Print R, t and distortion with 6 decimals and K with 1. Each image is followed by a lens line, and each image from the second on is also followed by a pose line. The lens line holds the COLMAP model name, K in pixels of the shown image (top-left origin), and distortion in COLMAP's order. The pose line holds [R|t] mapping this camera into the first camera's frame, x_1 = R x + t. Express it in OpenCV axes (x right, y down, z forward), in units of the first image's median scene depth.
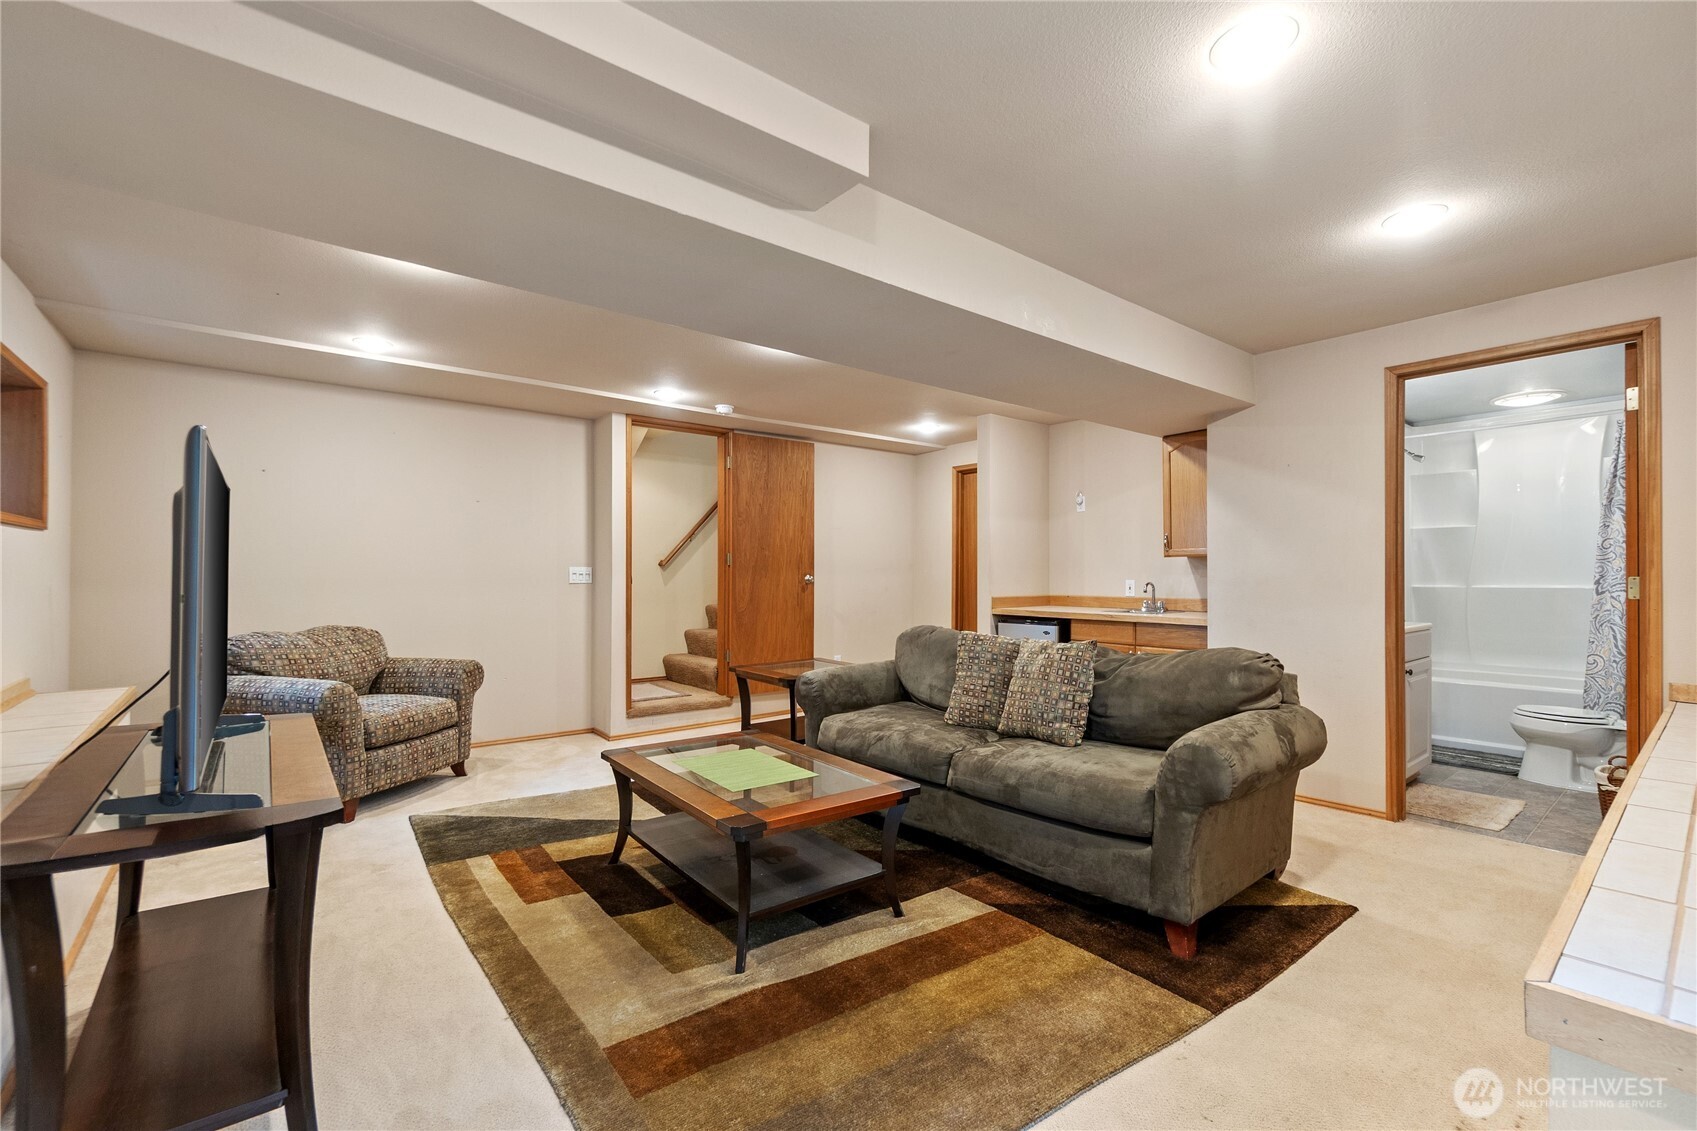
lens RADIAL K [[743.2, 0, 855.1], [0, 743.2, 566.1], [0, 0, 1]] dist [0.002949, 0.000174]
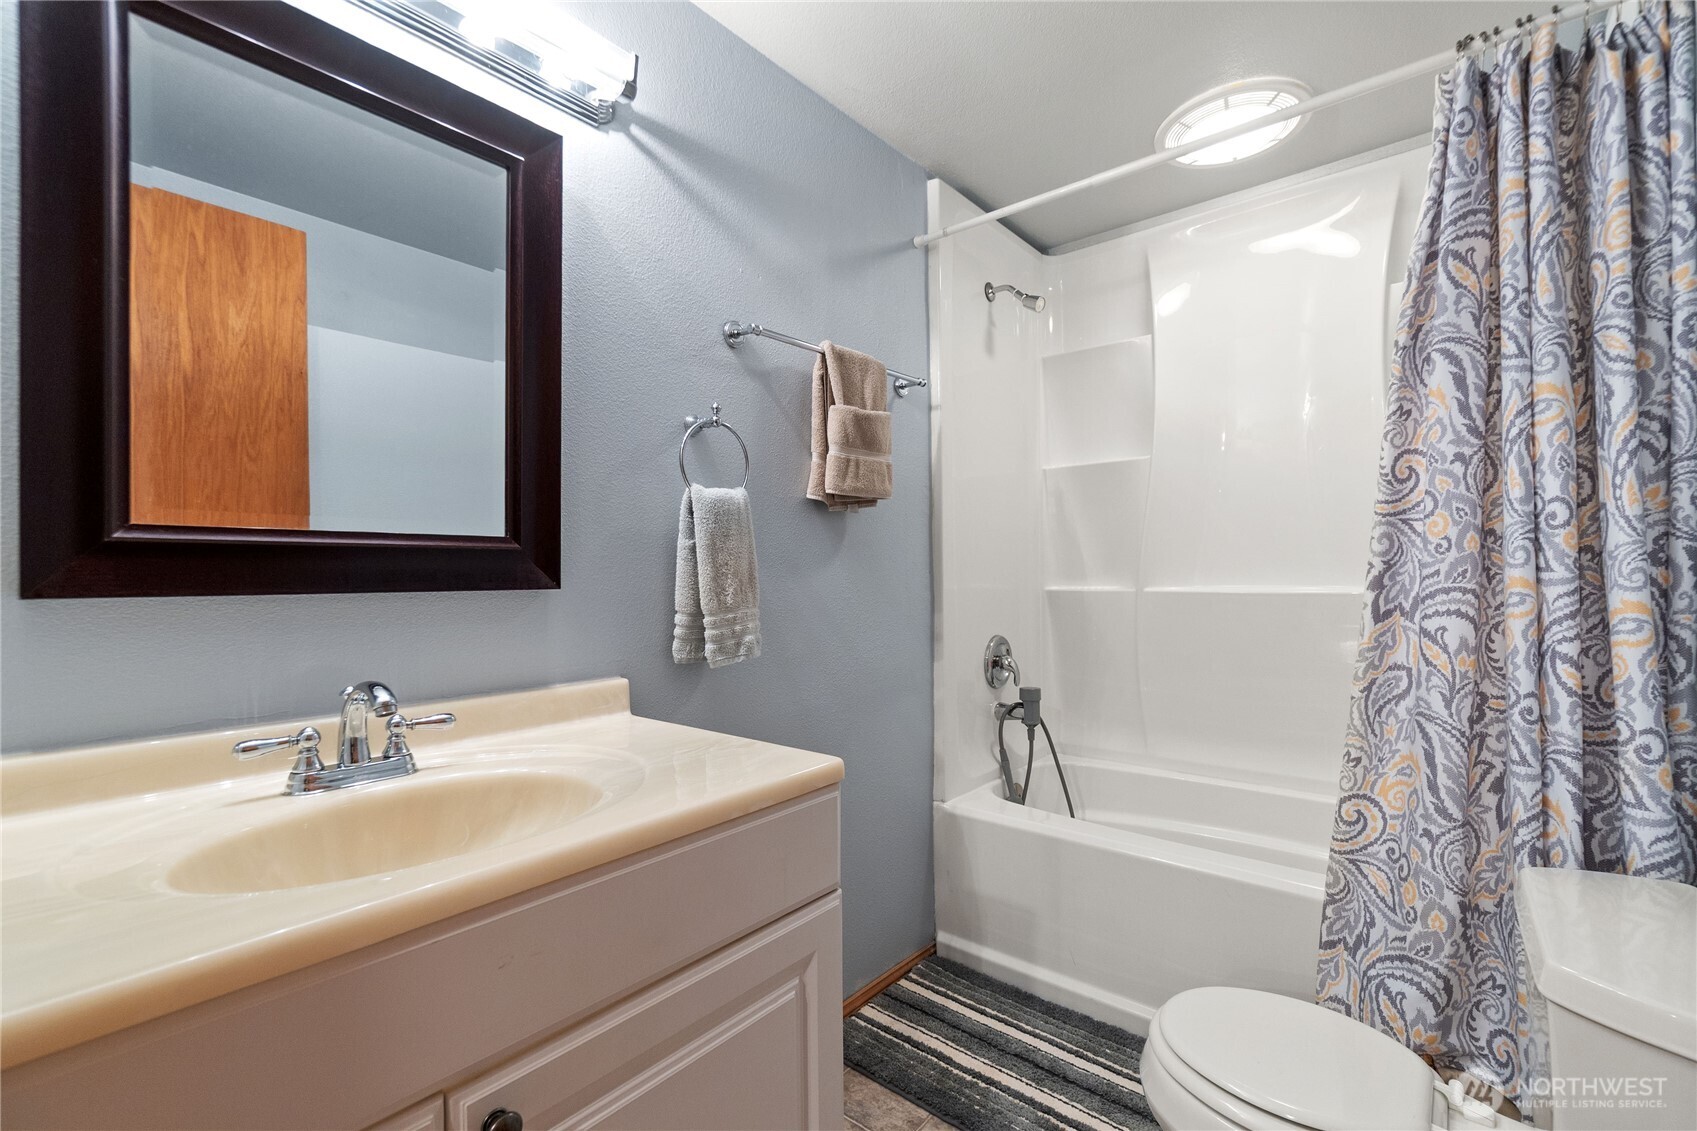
lens RADIAL K [[743.2, 0, 851.8], [0, 743.2, 568.4], [0, 0, 1]] dist [0.002949, 0.000174]
pose [[0.981716, 0.002940, 0.190326, 0.693453], [-0.005043, 0.999931, 0.010566, 0.012650], [-0.190282, -0.011333, 0.981664, 0.711421]]
